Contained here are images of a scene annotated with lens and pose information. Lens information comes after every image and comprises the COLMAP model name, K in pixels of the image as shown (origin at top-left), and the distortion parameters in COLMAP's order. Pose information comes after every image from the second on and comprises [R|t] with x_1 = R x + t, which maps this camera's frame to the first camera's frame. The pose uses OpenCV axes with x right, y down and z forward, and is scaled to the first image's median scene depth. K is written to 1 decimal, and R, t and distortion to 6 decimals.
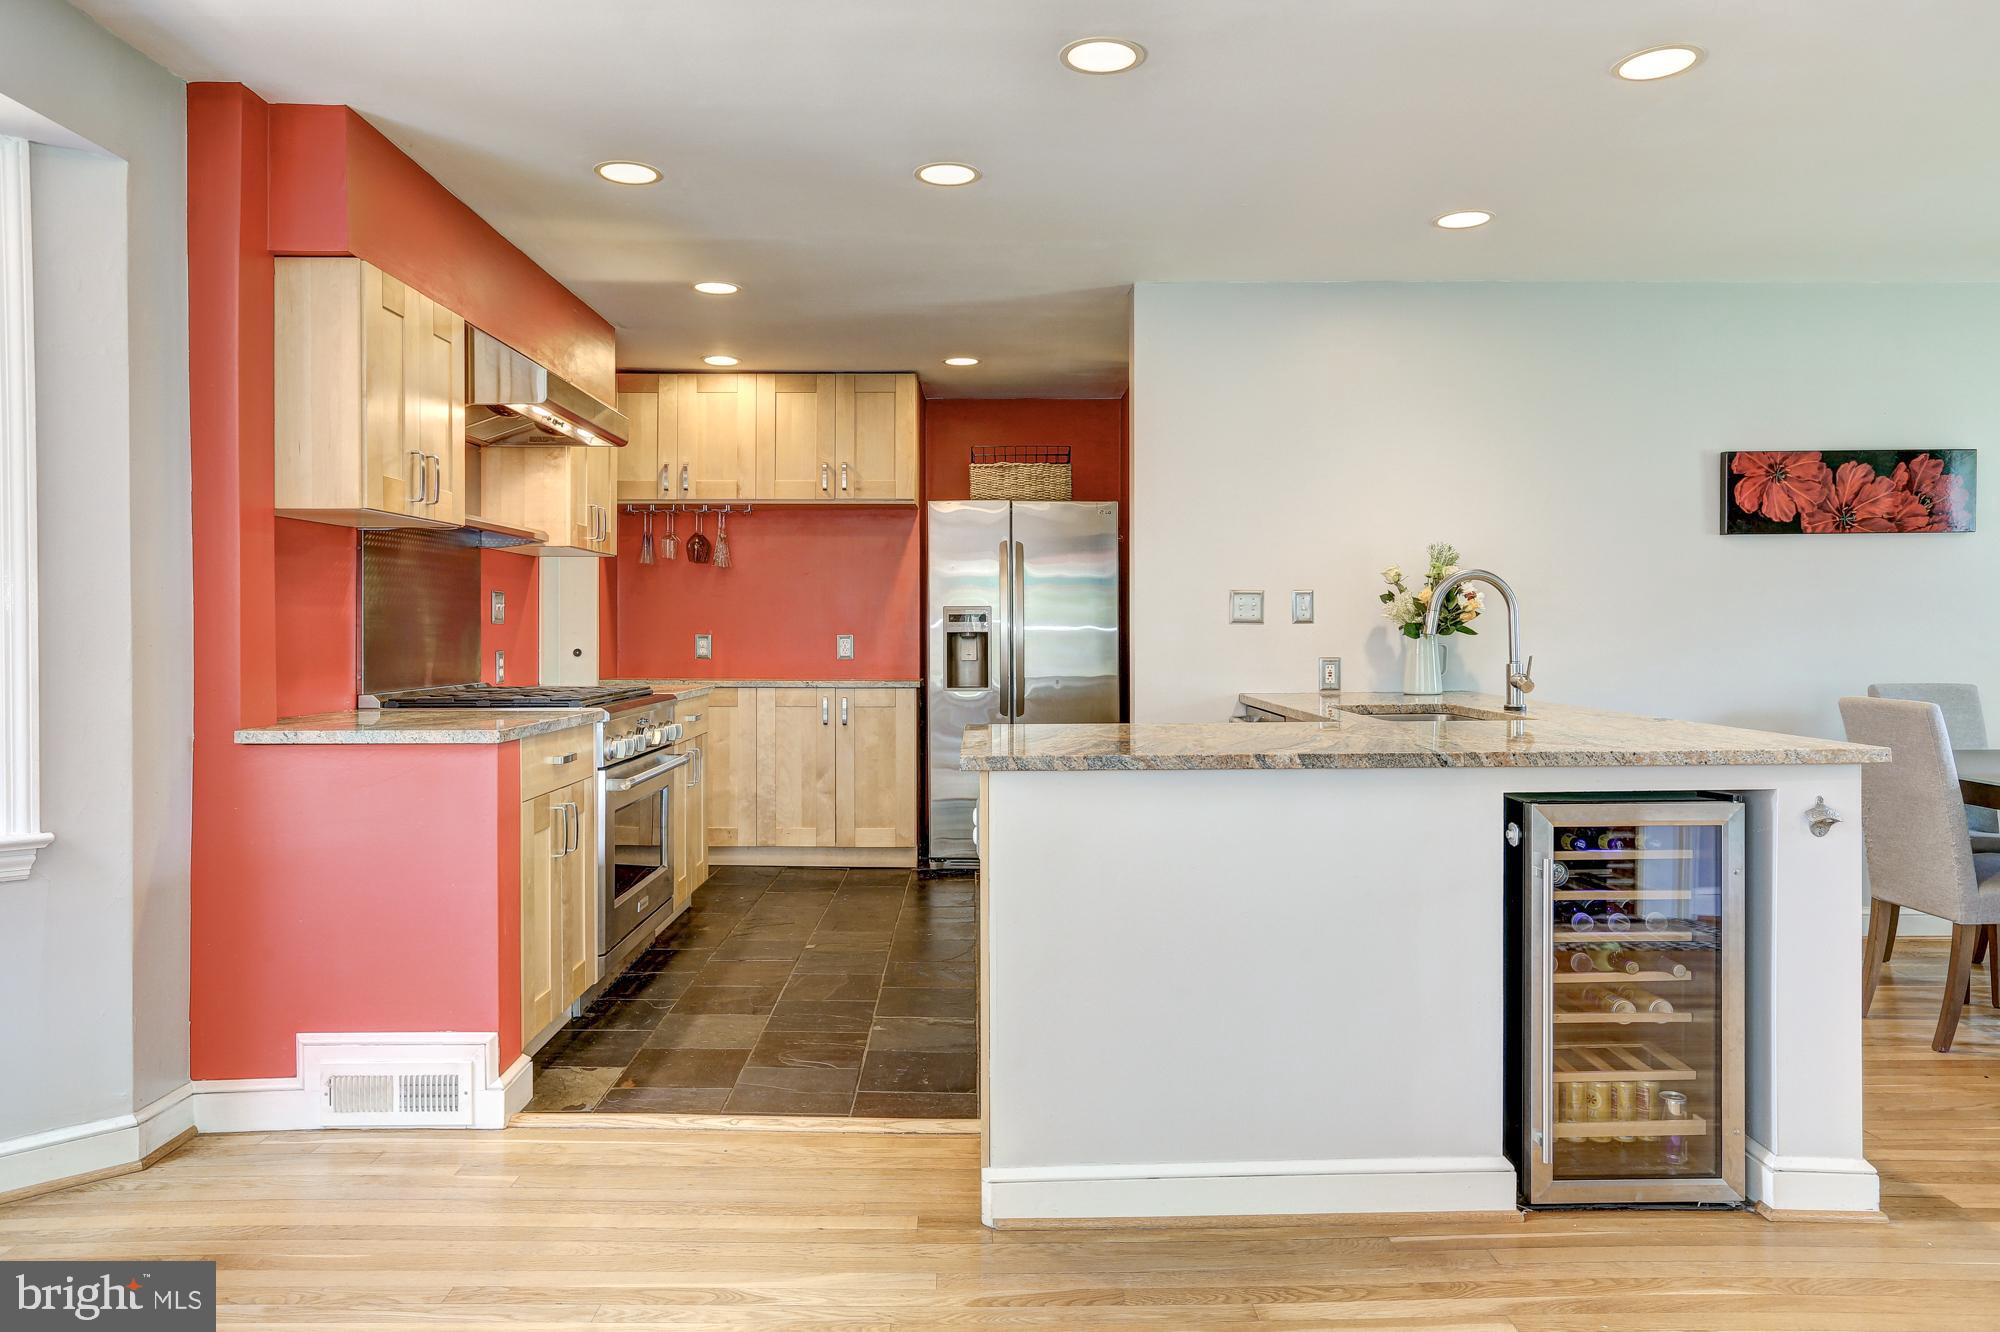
lens RADIAL K [[1368.7, 0, 1002.7], [0, 1368.7, 640.4], [0, 0, 1]] dist [0.001526, 0.000220]
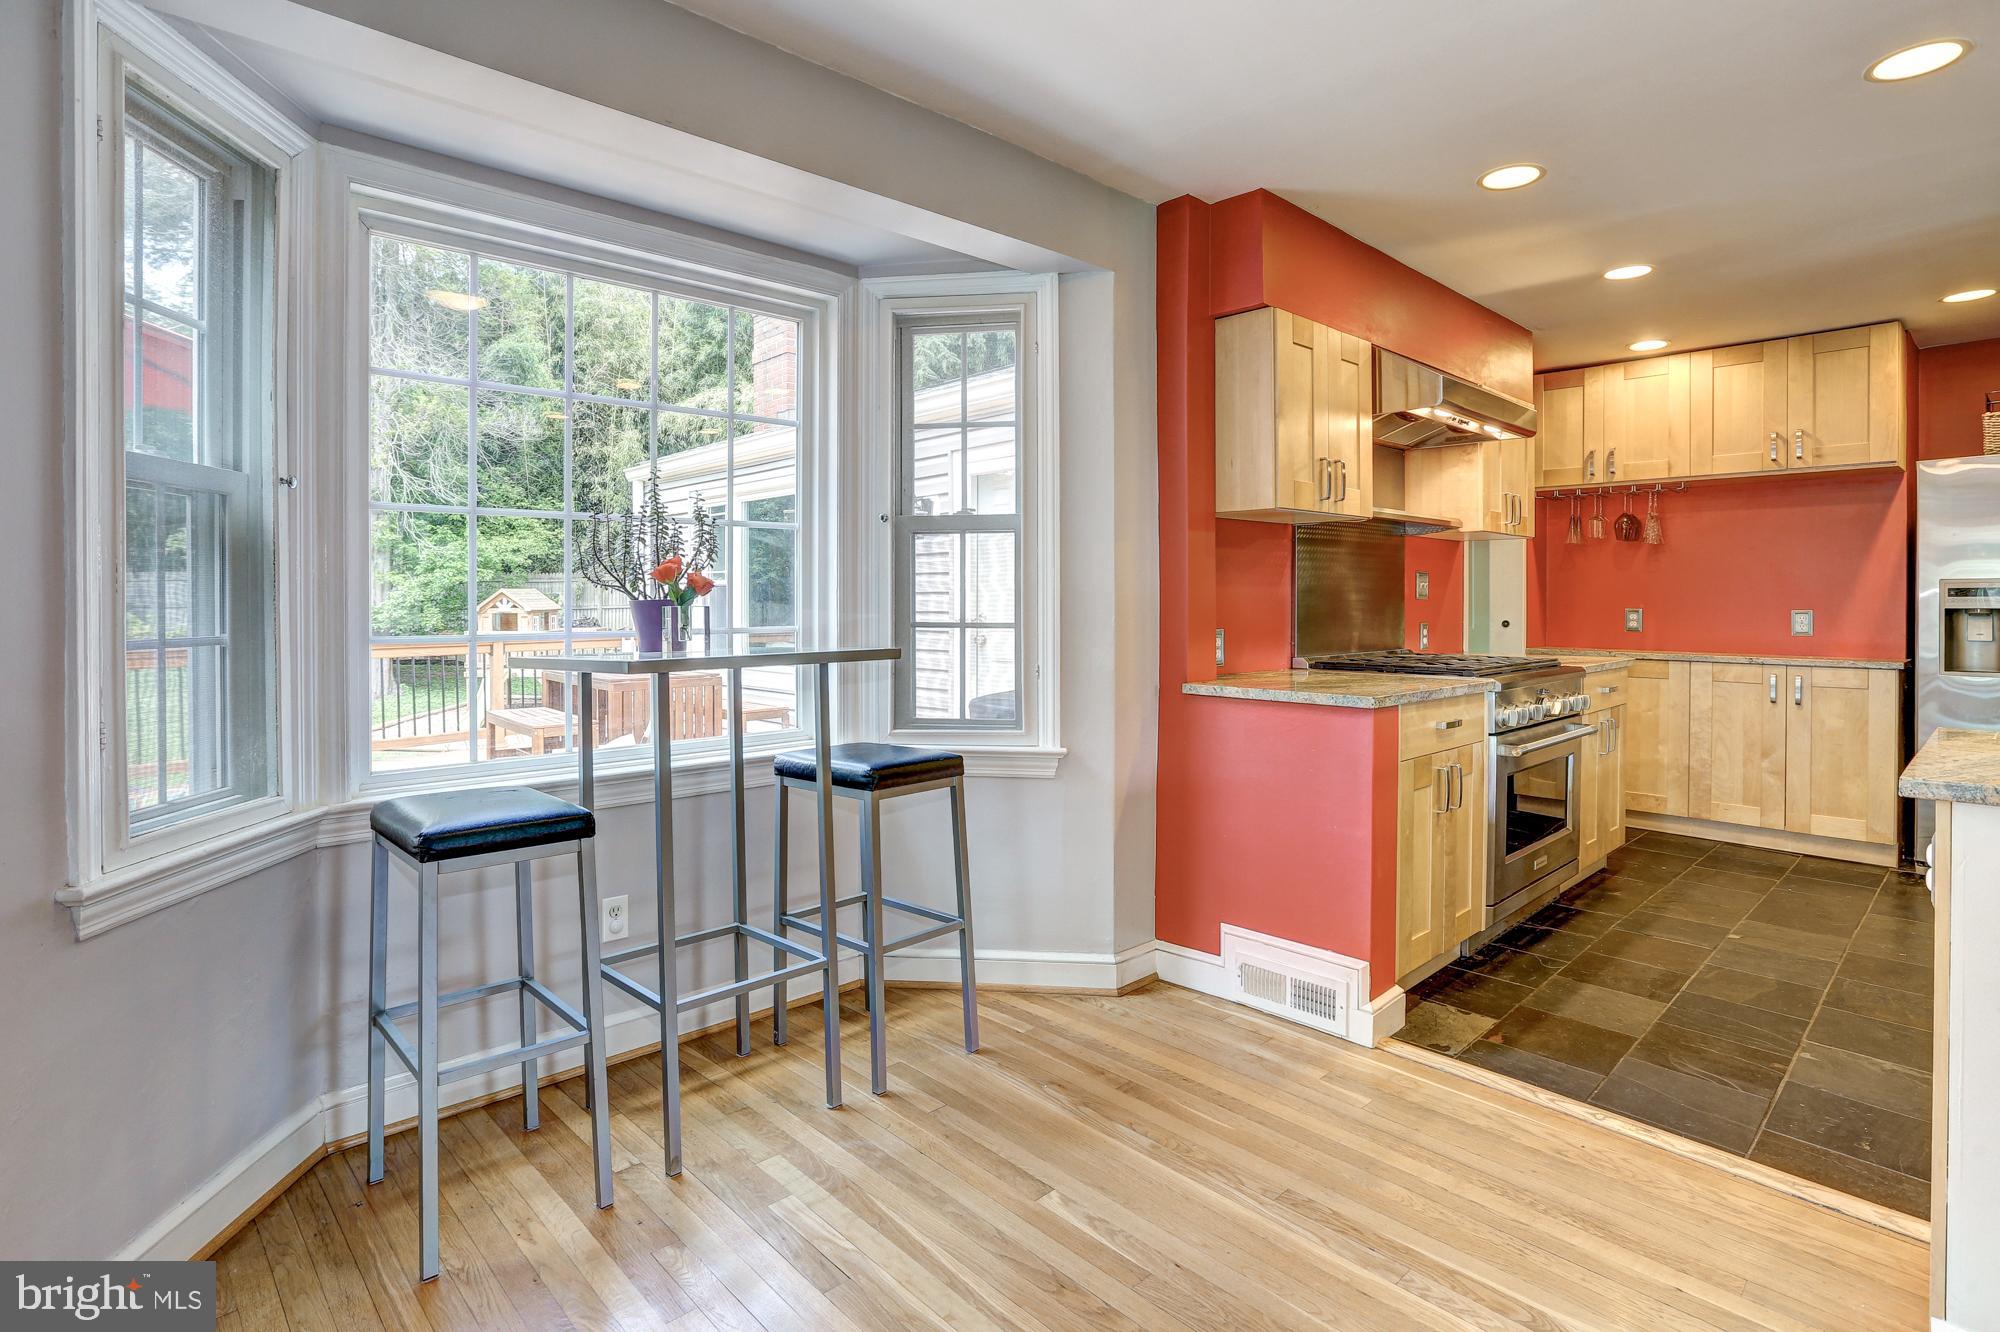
lens RADIAL K [[1003.7, 0, 1003.1], [0, 1003.7, 607.1], [0, 0, 1]] dist [-0.038687, 0.018907]
pose [[0.672132, 0.006431, -0.740404, 0.029321], [-0.005673, 0.999978, 0.003536, -0.007829], [0.740410, 0.001824, 0.672153, 0.178839]]
